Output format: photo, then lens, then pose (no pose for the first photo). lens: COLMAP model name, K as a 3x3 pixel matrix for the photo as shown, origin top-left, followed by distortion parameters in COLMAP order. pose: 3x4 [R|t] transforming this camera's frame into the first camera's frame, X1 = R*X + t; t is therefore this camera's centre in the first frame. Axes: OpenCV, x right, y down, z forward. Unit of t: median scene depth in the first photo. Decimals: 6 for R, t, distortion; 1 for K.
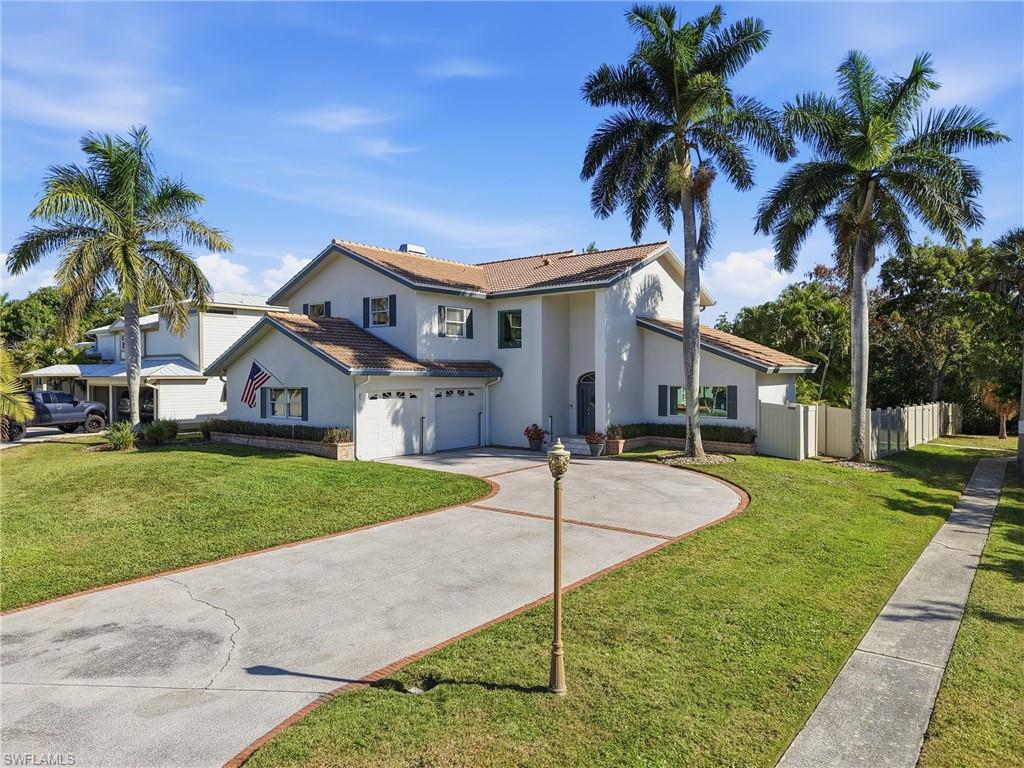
lens RADIAL K [[712.2, 0, 512.0], [0, 712.2, 384.0], [0, 0, 1]] dist [0.004747, -0.001233]
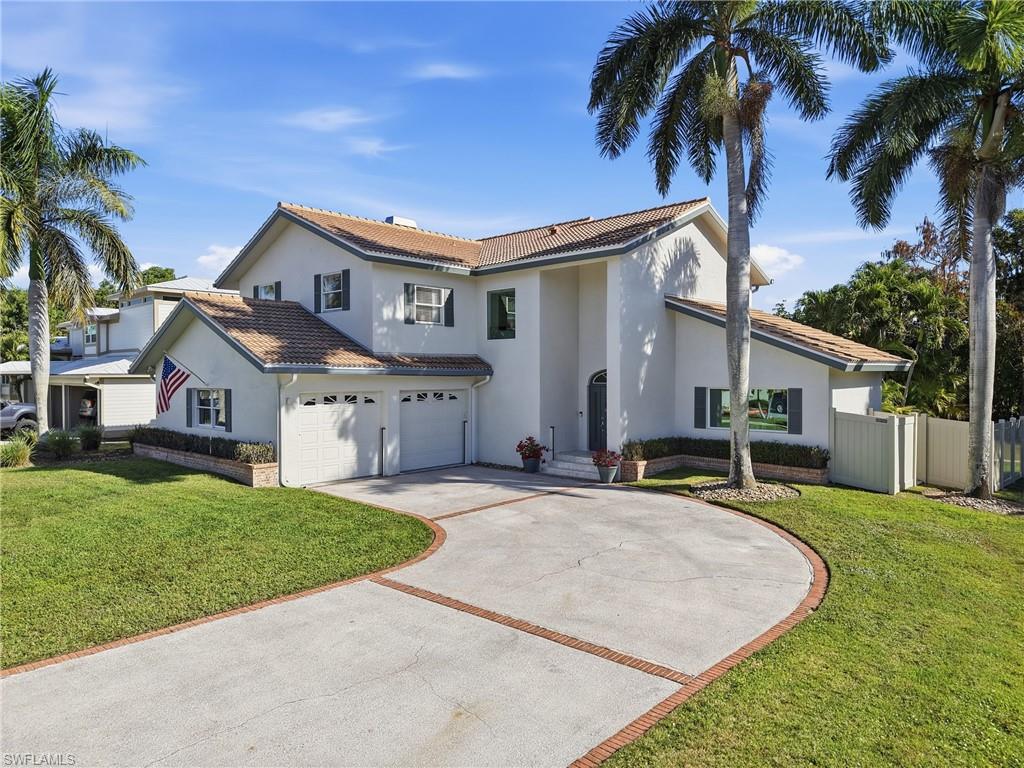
lens RADIAL K [[706.6, 0, 512.0], [0, 706.6, 384.0], [0, 0, 1]] dist [-0.005437, 0.003899]
pose [[0.997312, 0.002181, -0.073244, 0.071758], [-0.001997, 0.999995, 0.002576, -0.003232], [0.073249, -0.002423, 0.997311, 0.254689]]
